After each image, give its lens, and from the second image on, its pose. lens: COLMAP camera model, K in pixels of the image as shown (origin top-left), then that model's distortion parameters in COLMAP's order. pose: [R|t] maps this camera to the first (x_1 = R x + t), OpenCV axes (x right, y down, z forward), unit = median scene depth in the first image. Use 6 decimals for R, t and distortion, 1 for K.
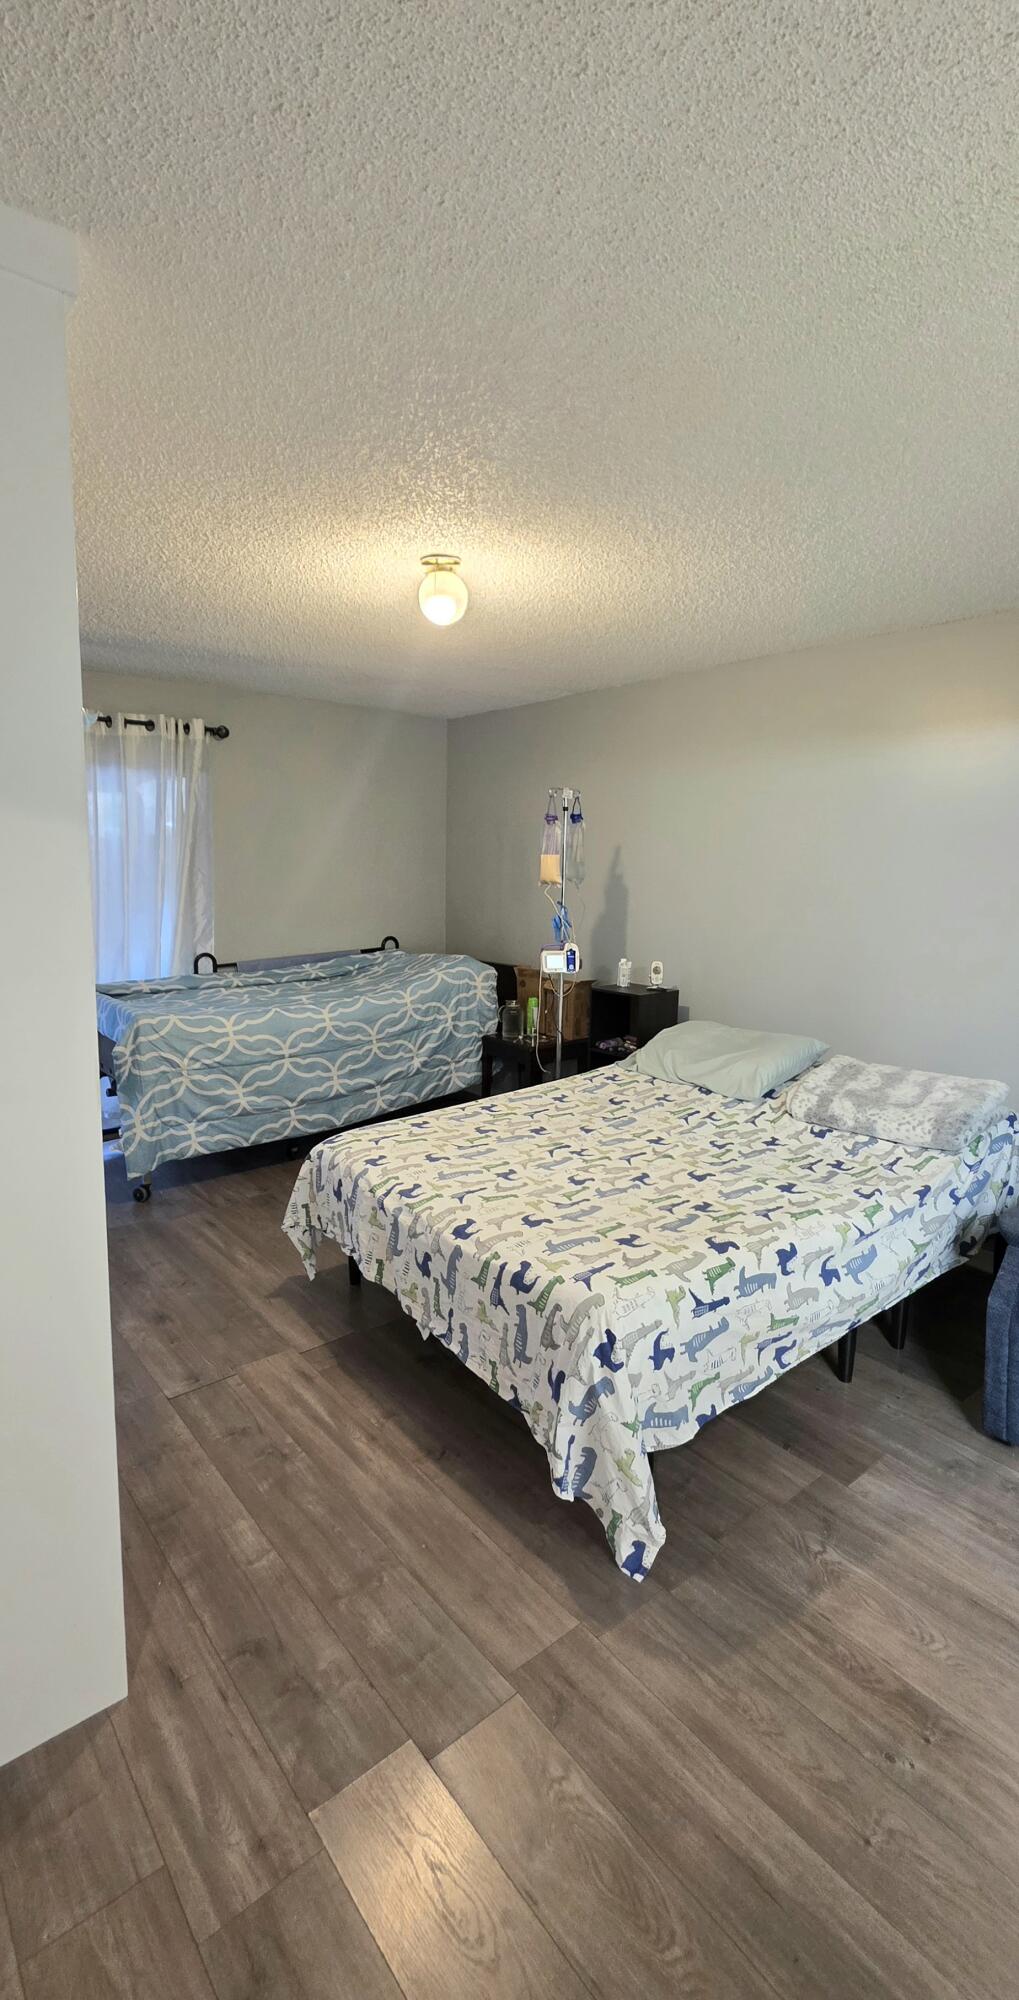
lens RADIAL K [[898.0, 0, 510.5], [0, 898.0, 985.3], [0, 0, 1]] dist [0.003900, 0.000013]
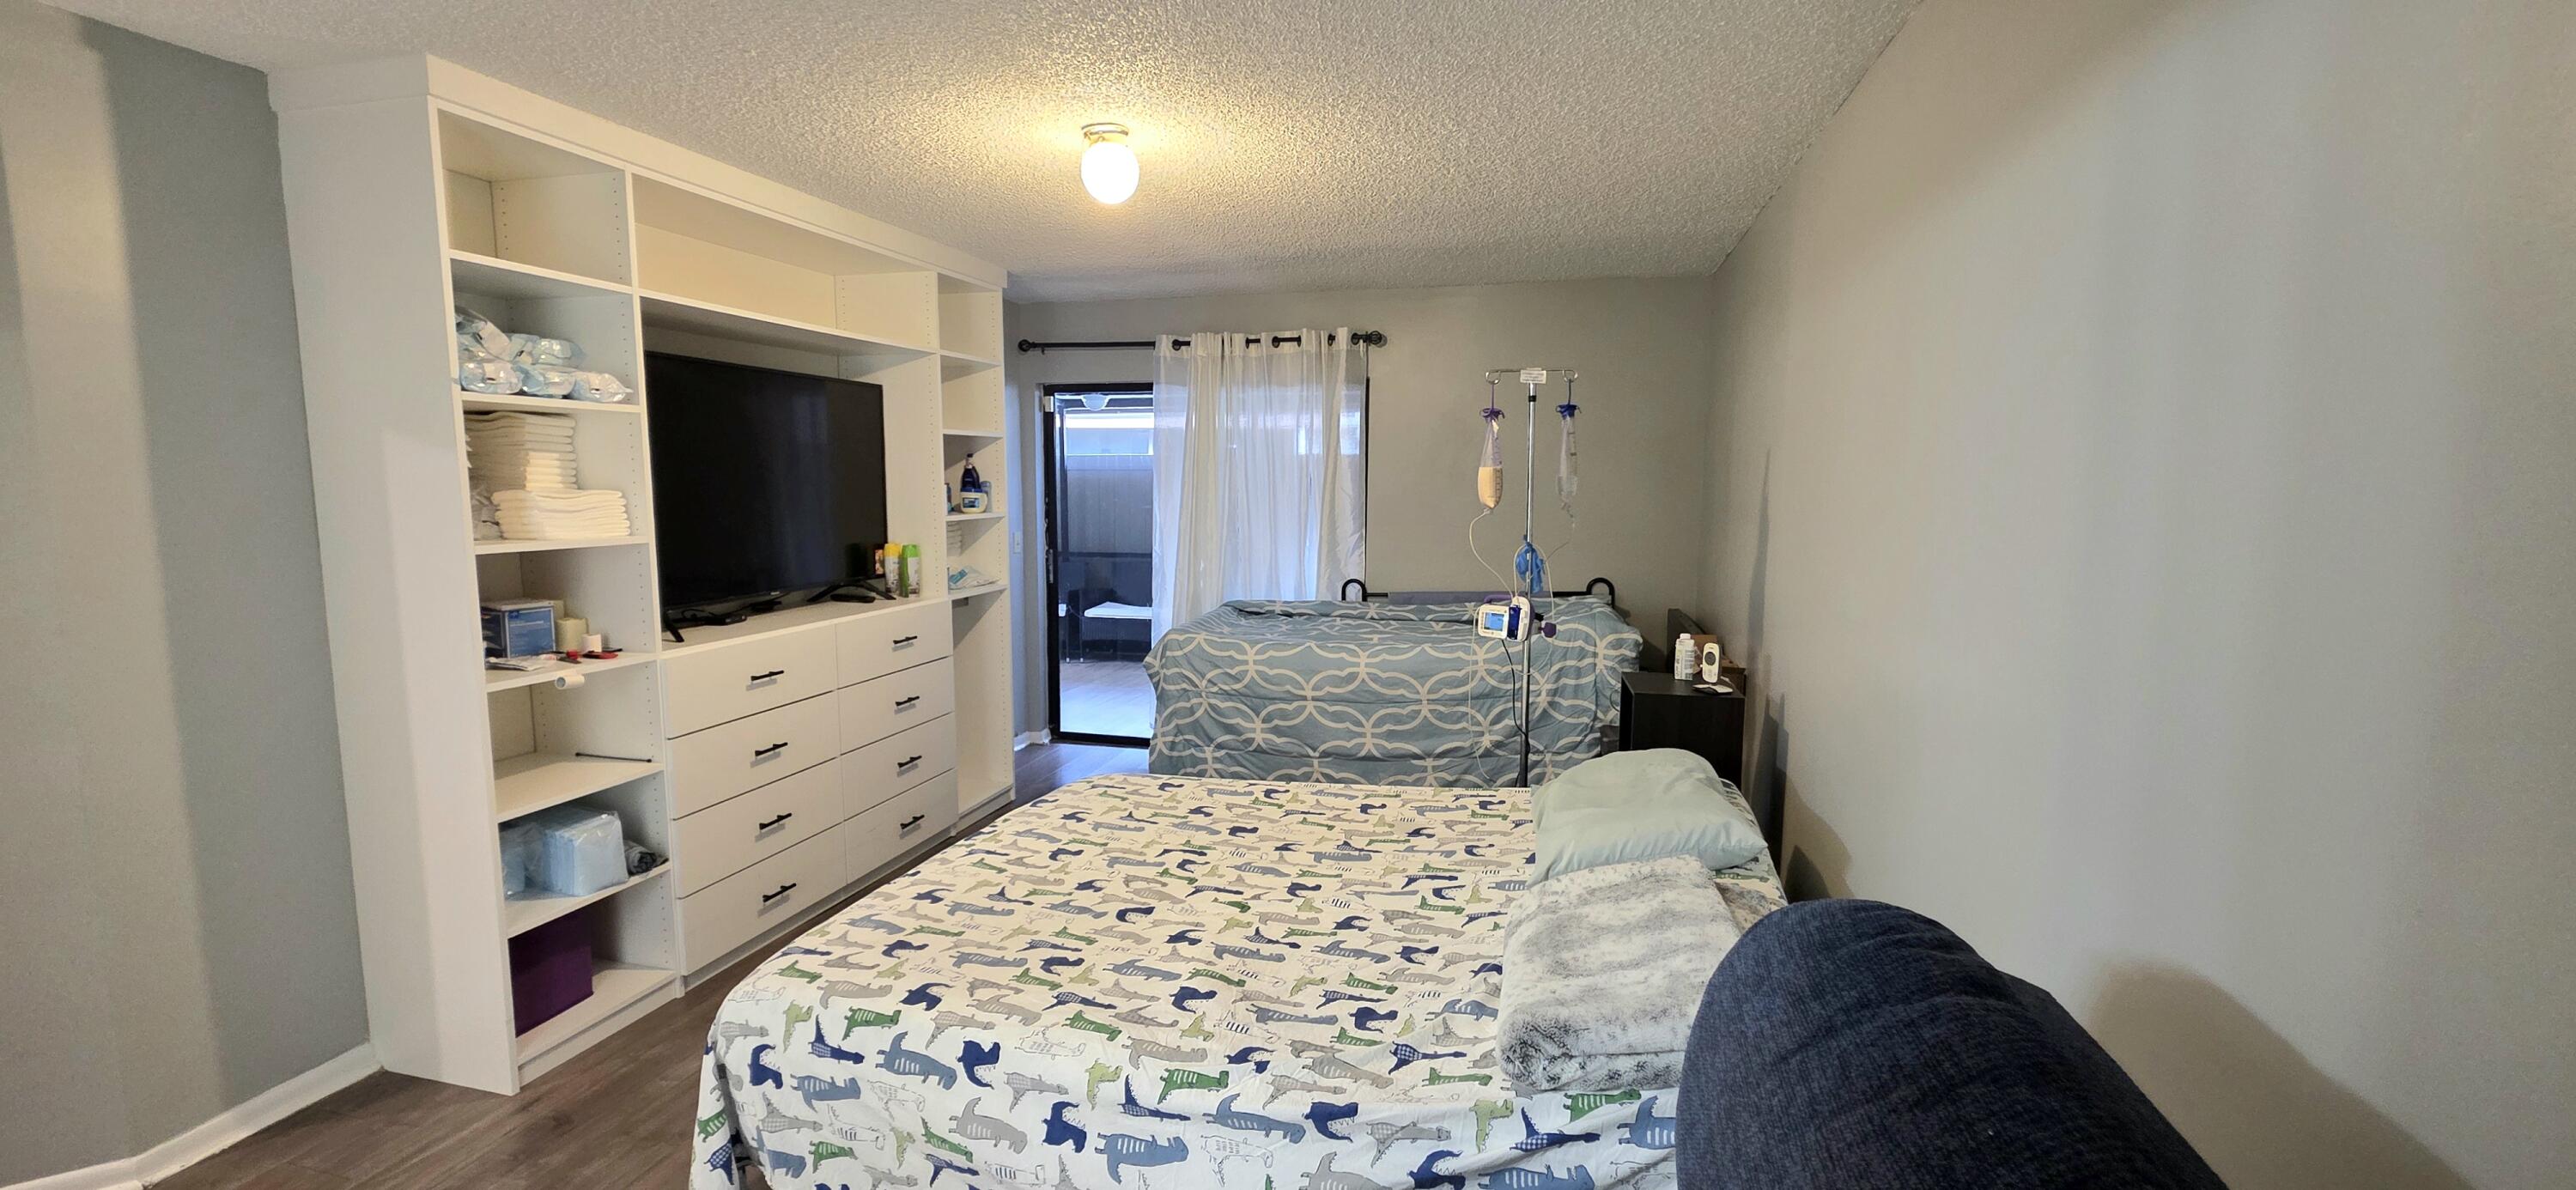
lens RADIAL K [[1026.5, 0, 1286.2], [0, 1026.5, 603.6], [0, 0, 1]] dist [-0.013642, -0.000067]
pose [[0.583842, 0.091074, -0.806743, 0.730718], [-0.108256, 0.993548, 0.033817, -0.060849], [0.804617, 0.067591, 0.589935, 0.506183]]
